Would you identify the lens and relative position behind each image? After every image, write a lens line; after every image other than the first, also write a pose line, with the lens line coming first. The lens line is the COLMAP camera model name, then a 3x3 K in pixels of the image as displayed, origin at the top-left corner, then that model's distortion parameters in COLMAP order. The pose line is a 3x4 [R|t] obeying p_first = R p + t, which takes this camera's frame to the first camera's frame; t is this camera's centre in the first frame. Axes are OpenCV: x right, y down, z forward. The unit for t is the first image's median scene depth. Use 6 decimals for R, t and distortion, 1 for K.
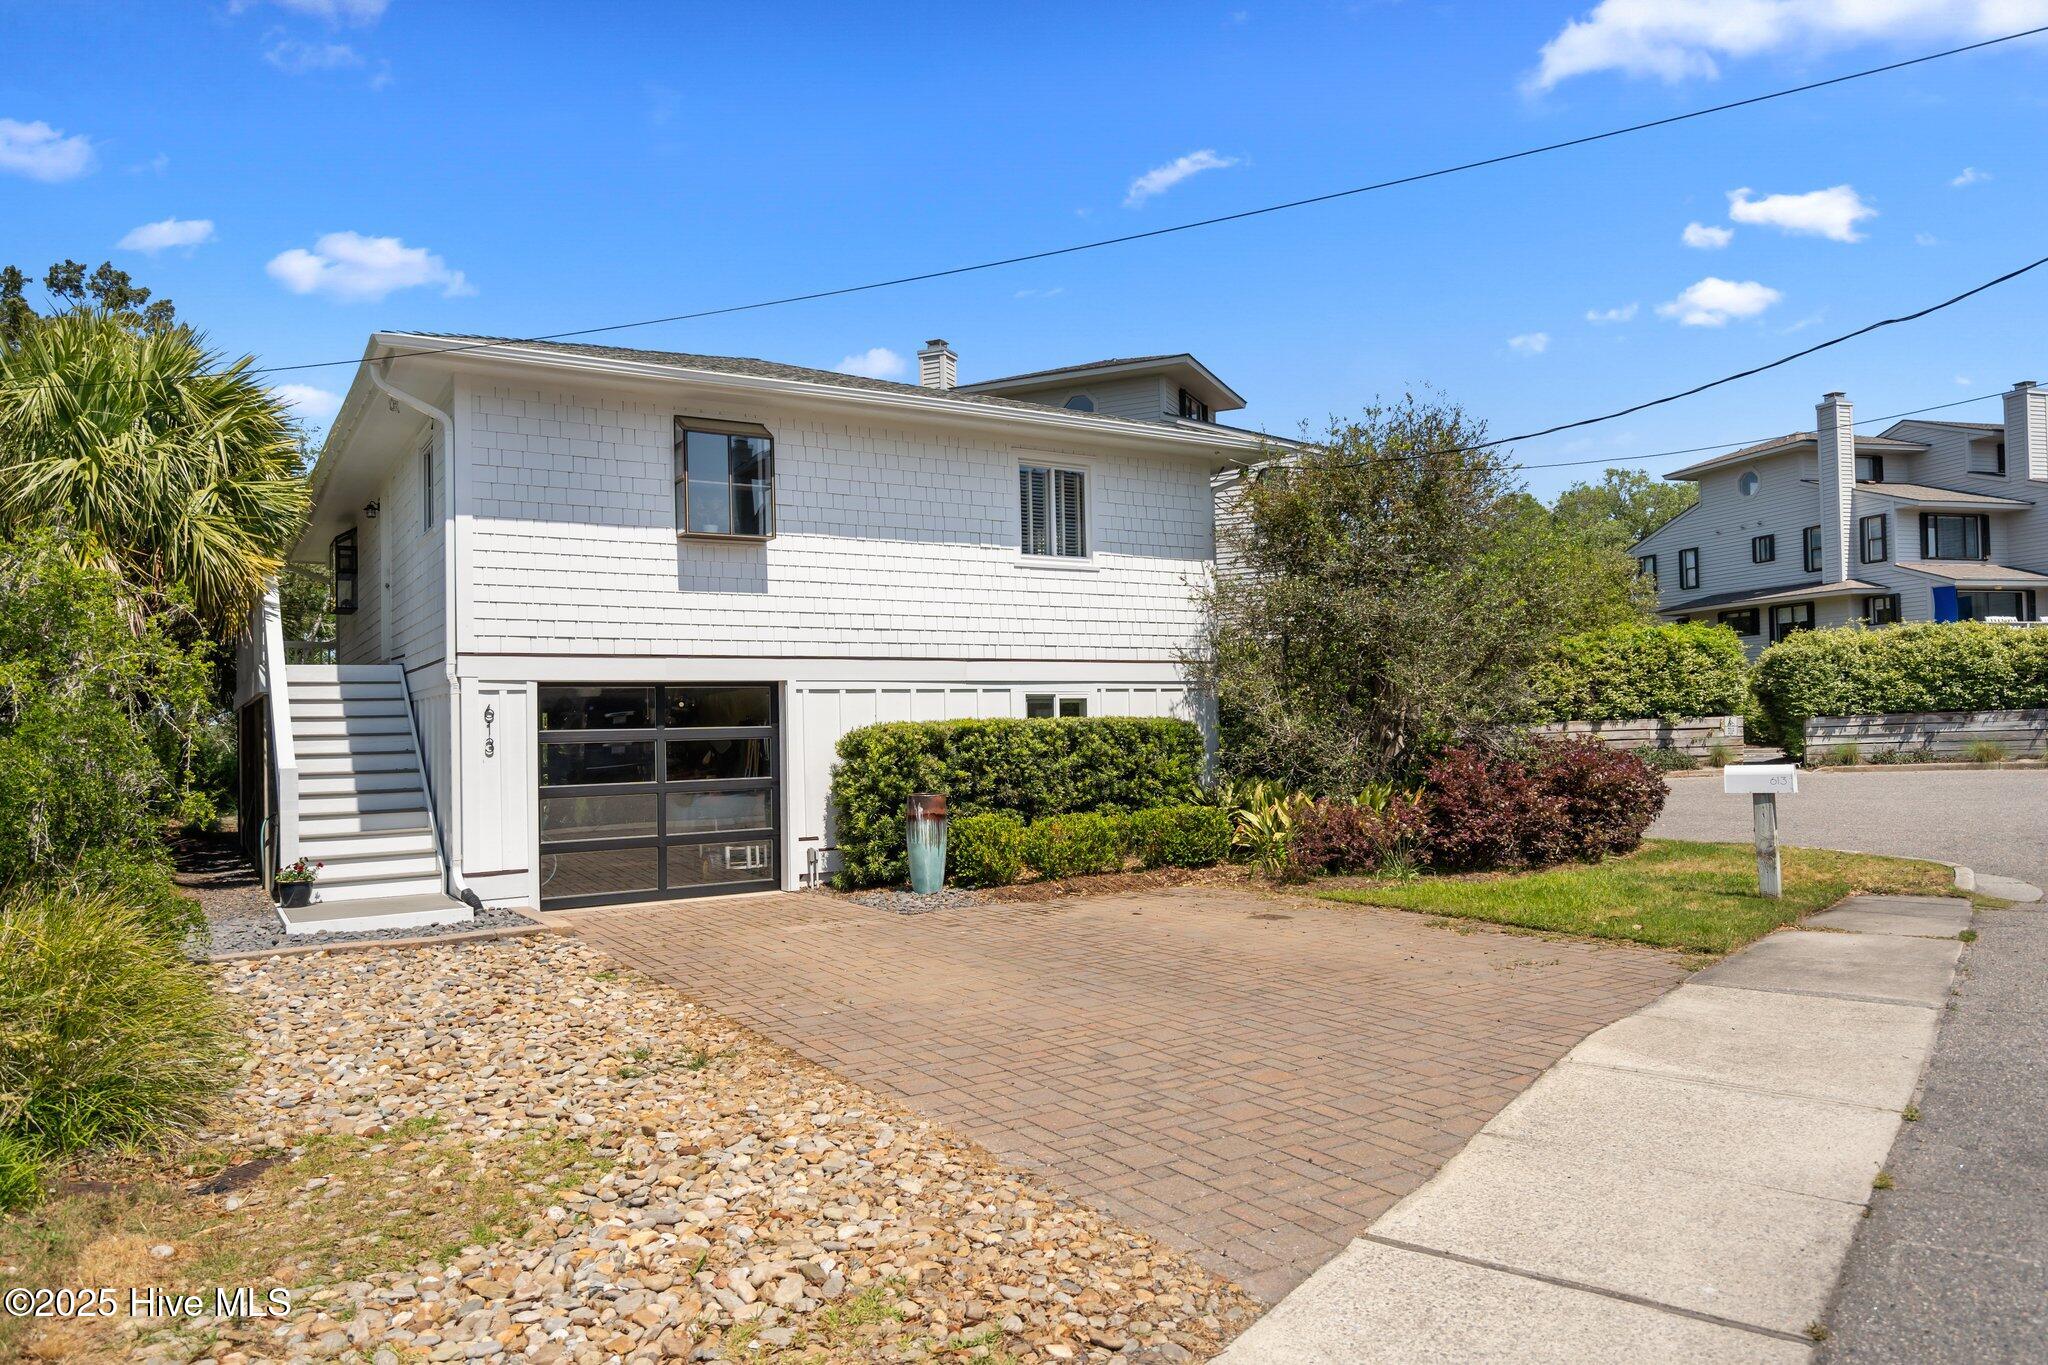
lens RADIAL K [[1330.9, 0, 1025.4], [0, 1330.9, 687.4], [0, 0, 1]] dist [0.010482, 0.000782]
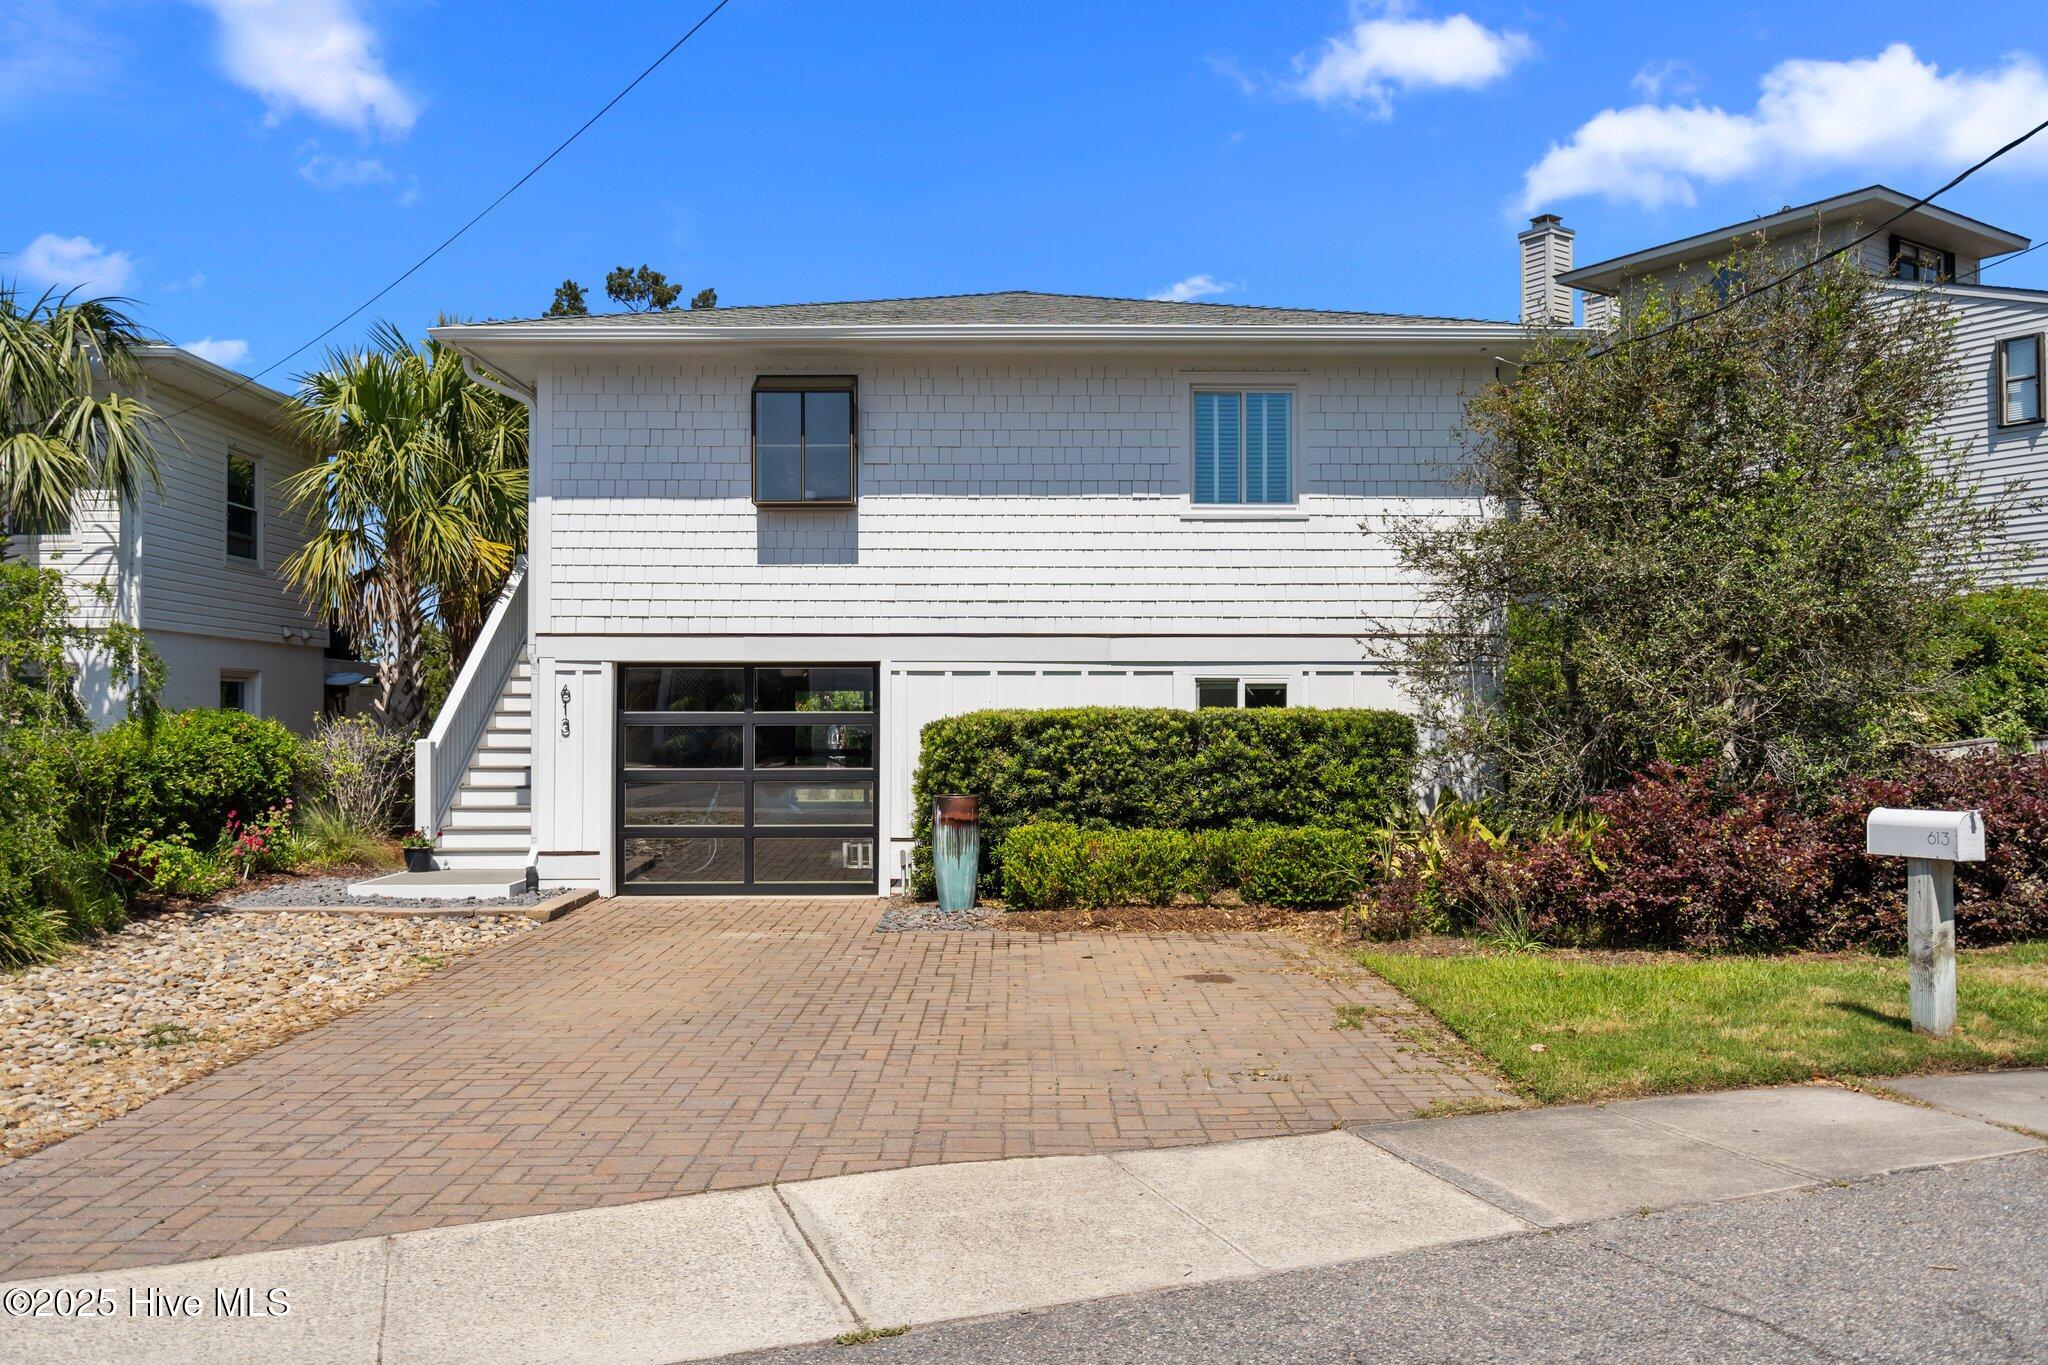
lens RADIAL K [[1574.1, 0, 1025.0], [0, 1574.1, 691.4], [0, 0, 1]] dist [0.014164, -0.019906]
pose [[0.853315, 0.013028, -0.521233, 0.460414], [-0.002151, 0.999767, 0.021468, -0.007694], [0.521391, -0.017197, 0.853144, 0.152687]]
